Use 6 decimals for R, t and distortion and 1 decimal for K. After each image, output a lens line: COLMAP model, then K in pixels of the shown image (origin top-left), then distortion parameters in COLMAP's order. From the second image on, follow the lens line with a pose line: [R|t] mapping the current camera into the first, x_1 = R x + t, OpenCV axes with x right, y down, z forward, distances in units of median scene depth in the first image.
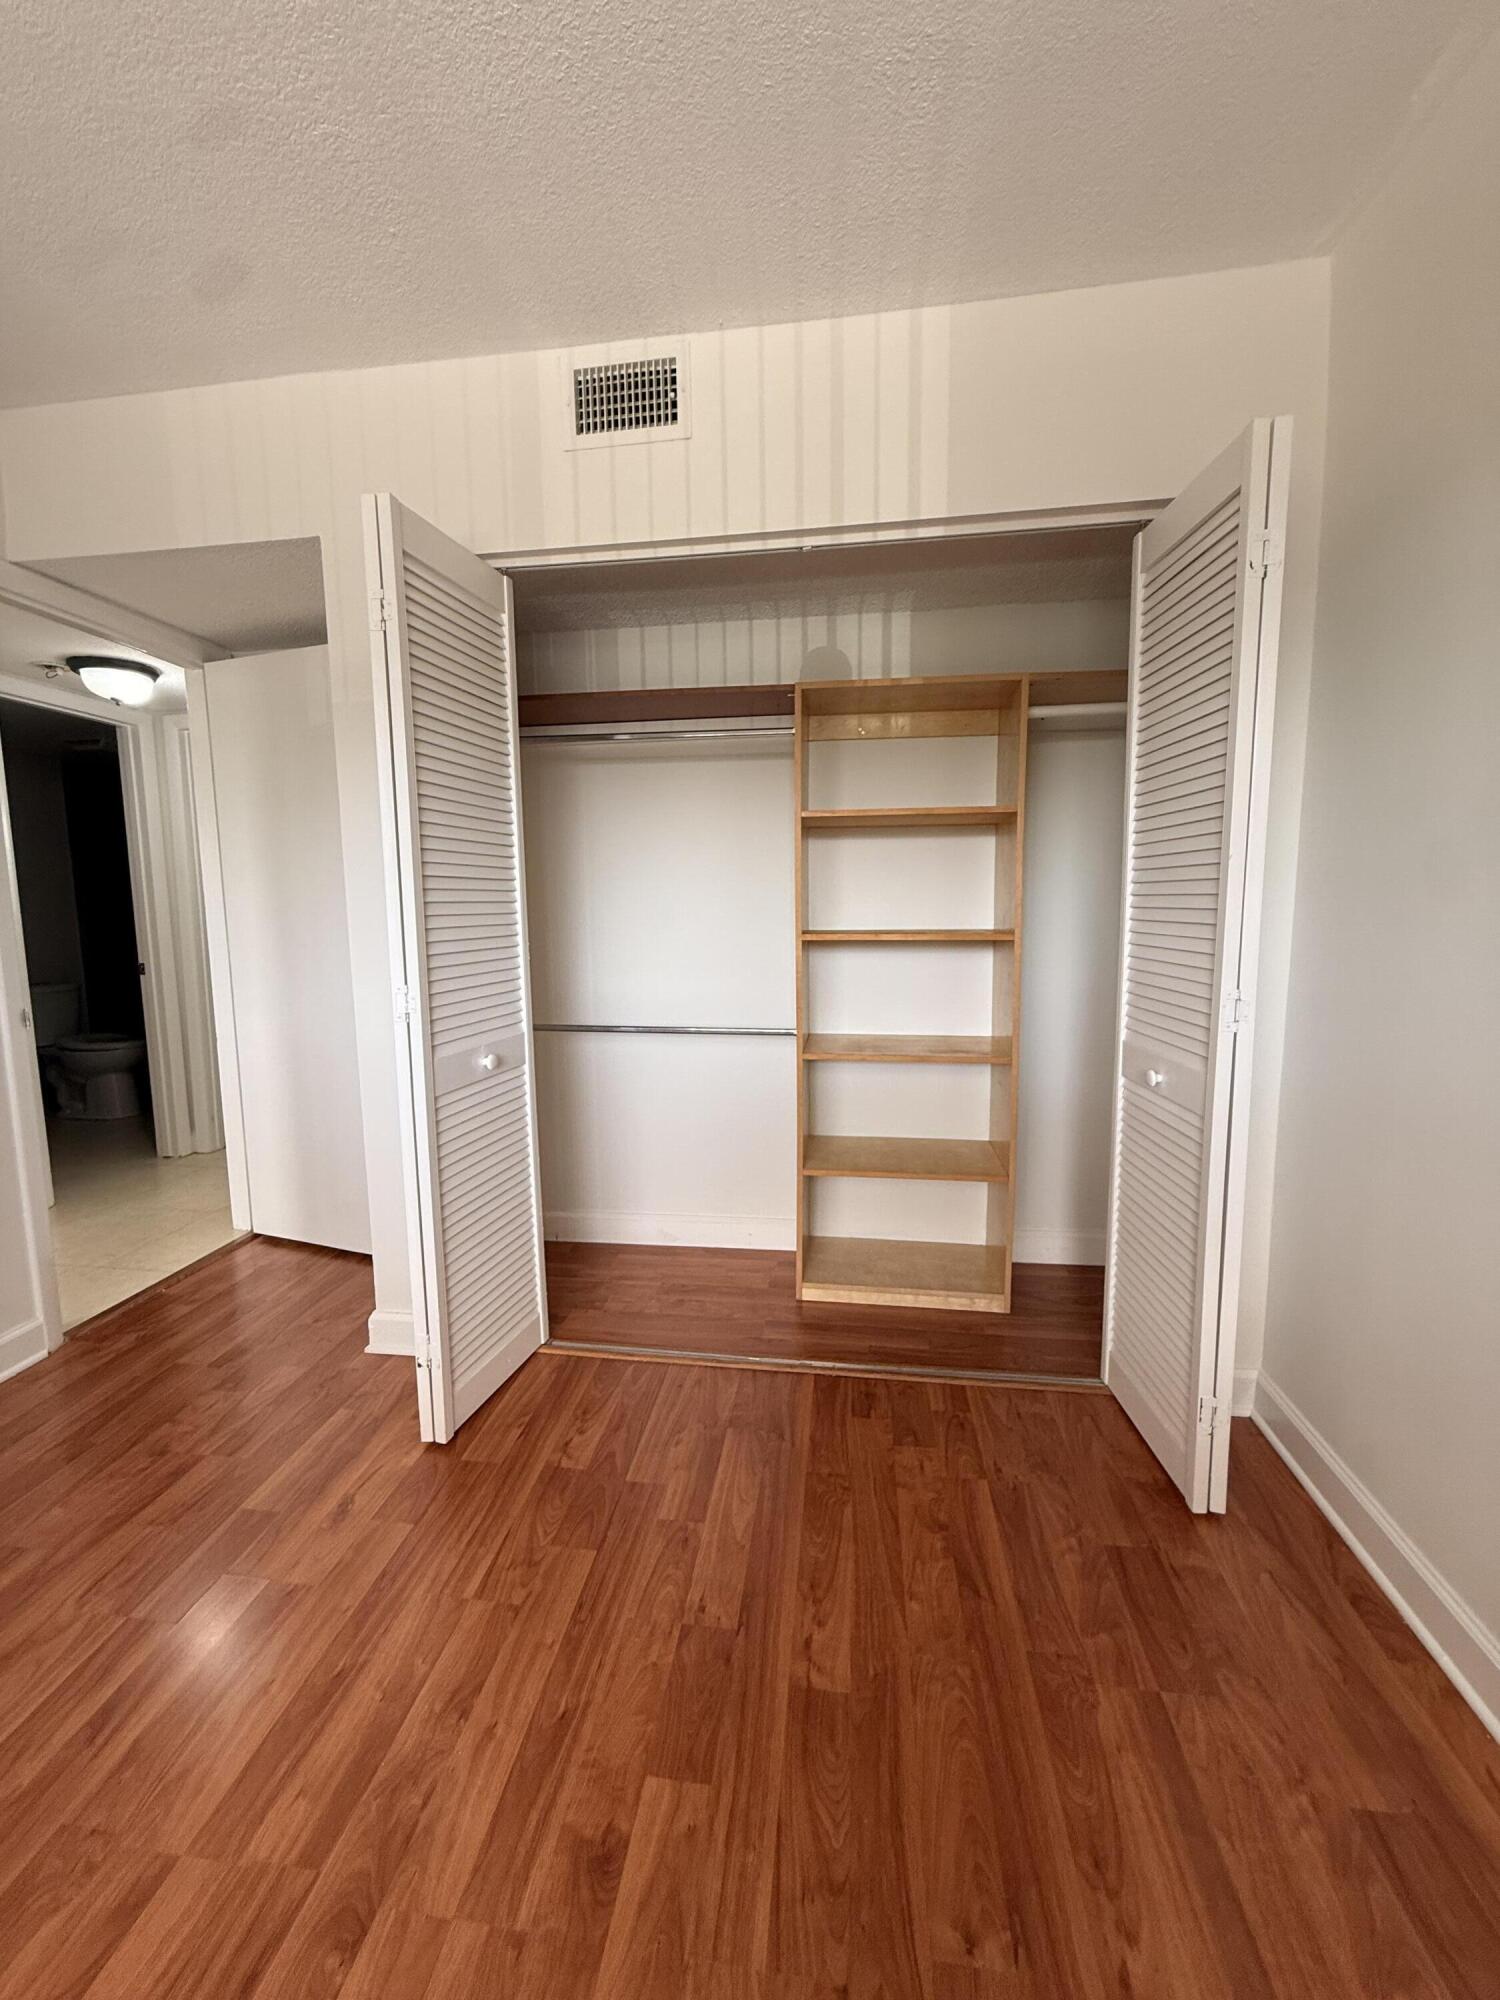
lens RADIAL K [[800.4, 0, 745.0], [0, 800.4, 989.9], [0, 0, 1]] dist [0.008306, -0.000132]
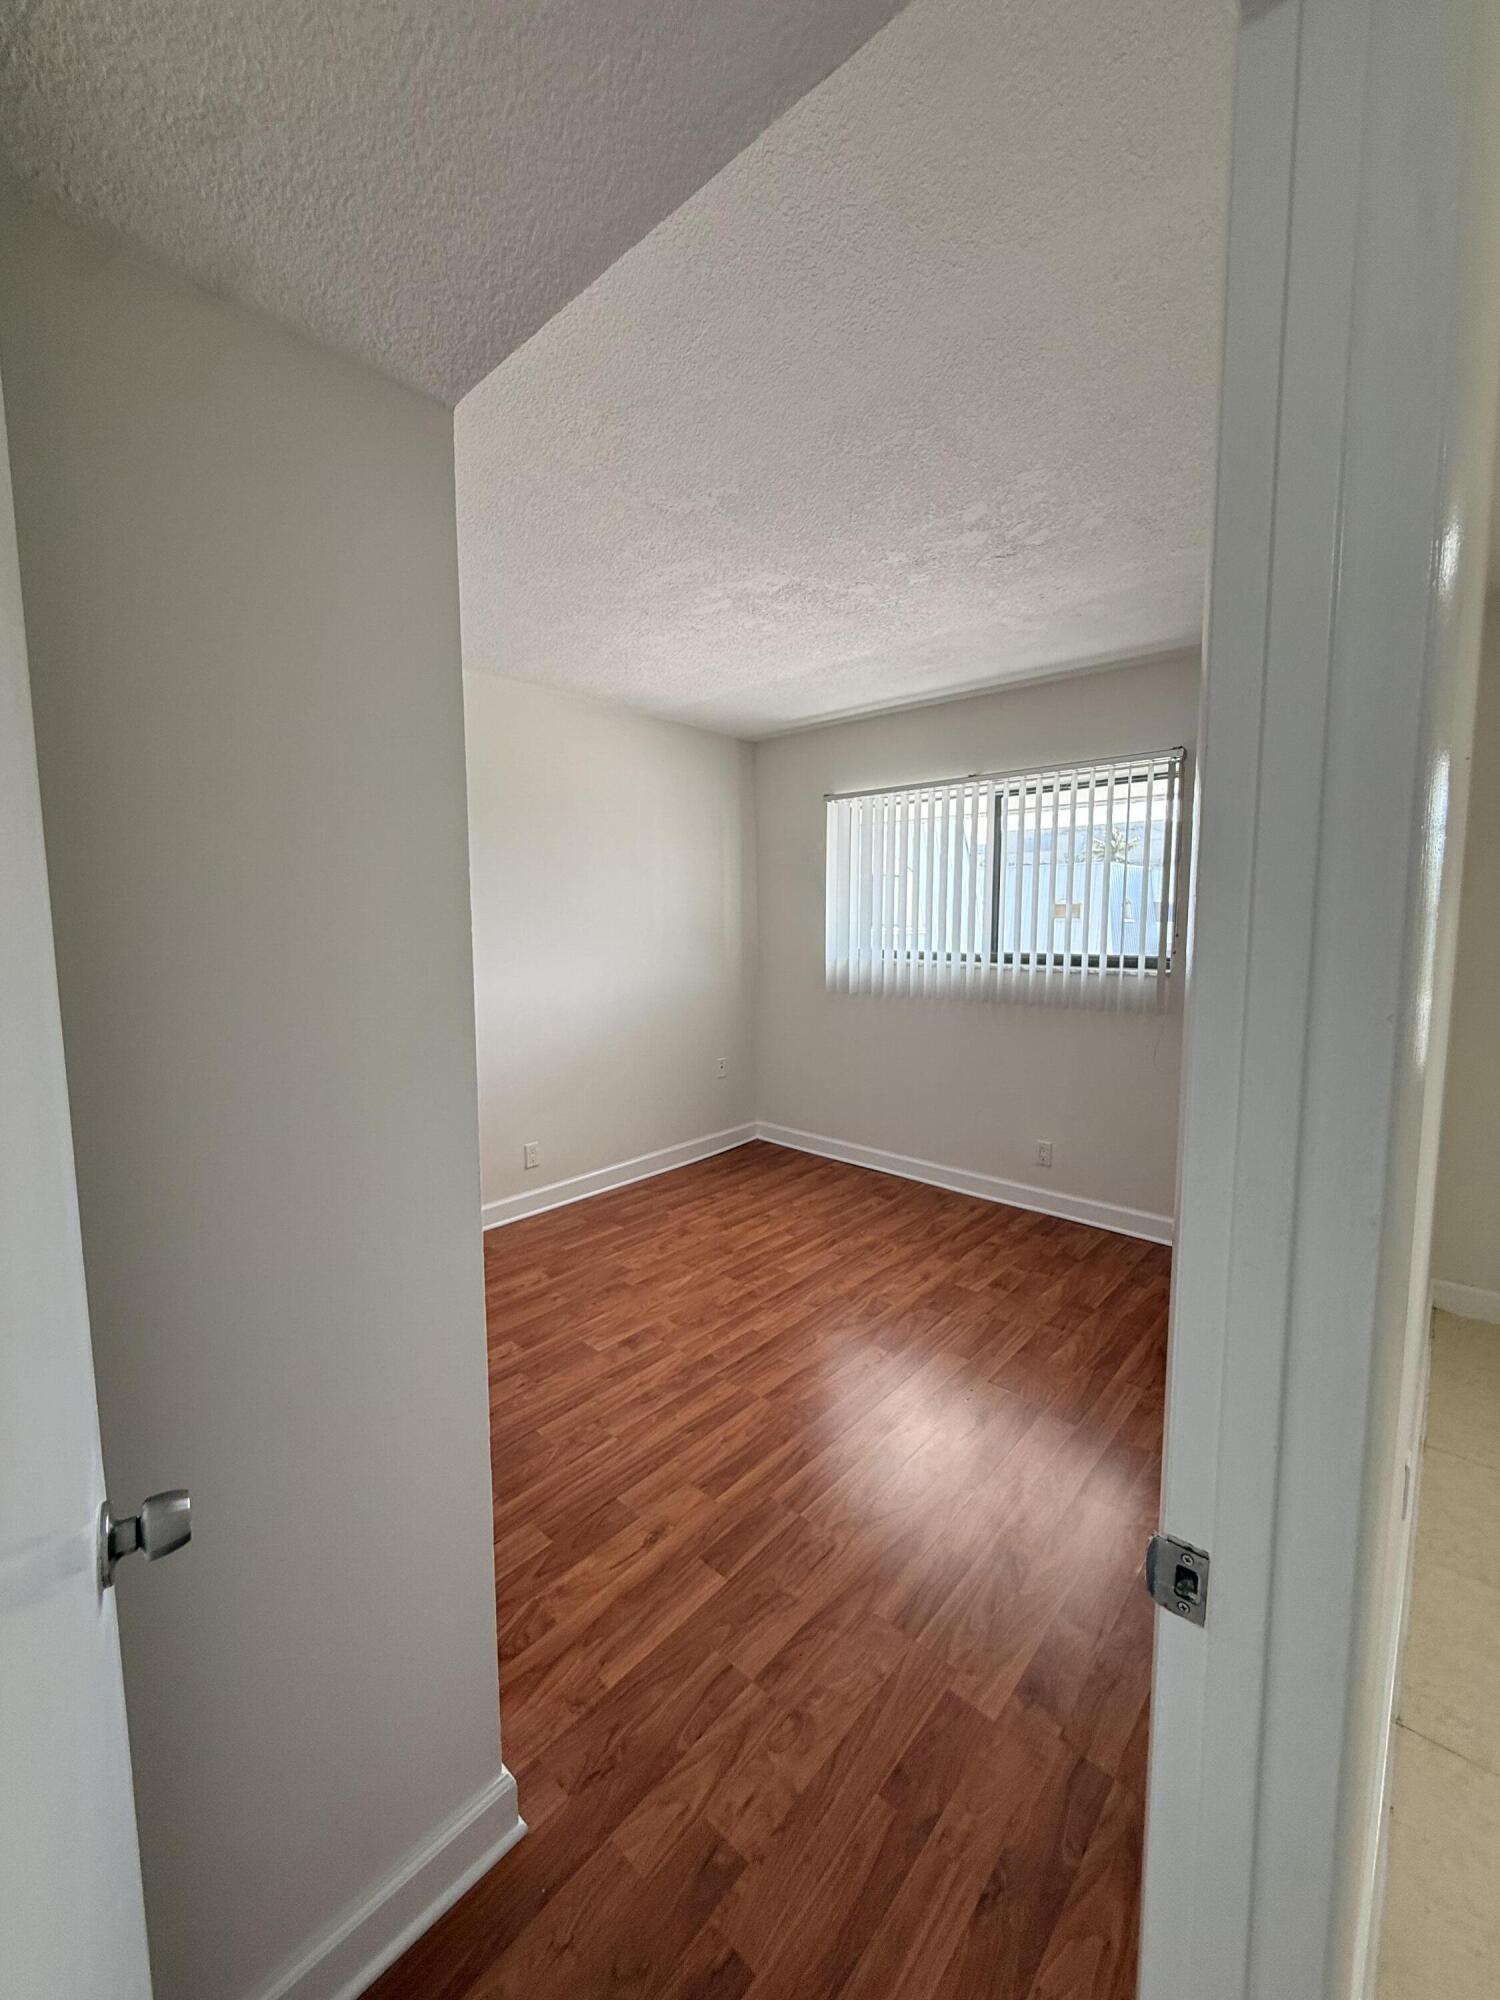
lens RADIAL K [[800.4, 0, 749.3], [0, 800.4, 999.9], [0, 0, 1]] dist [0.008306, -0.000132]
pose [[-0.828503, -0.042634, 0.558359, -1.587809], [0.080807, 0.977560, 0.194545, -0.411201], [-0.554123, 0.206300, -0.806466, 2.203627]]
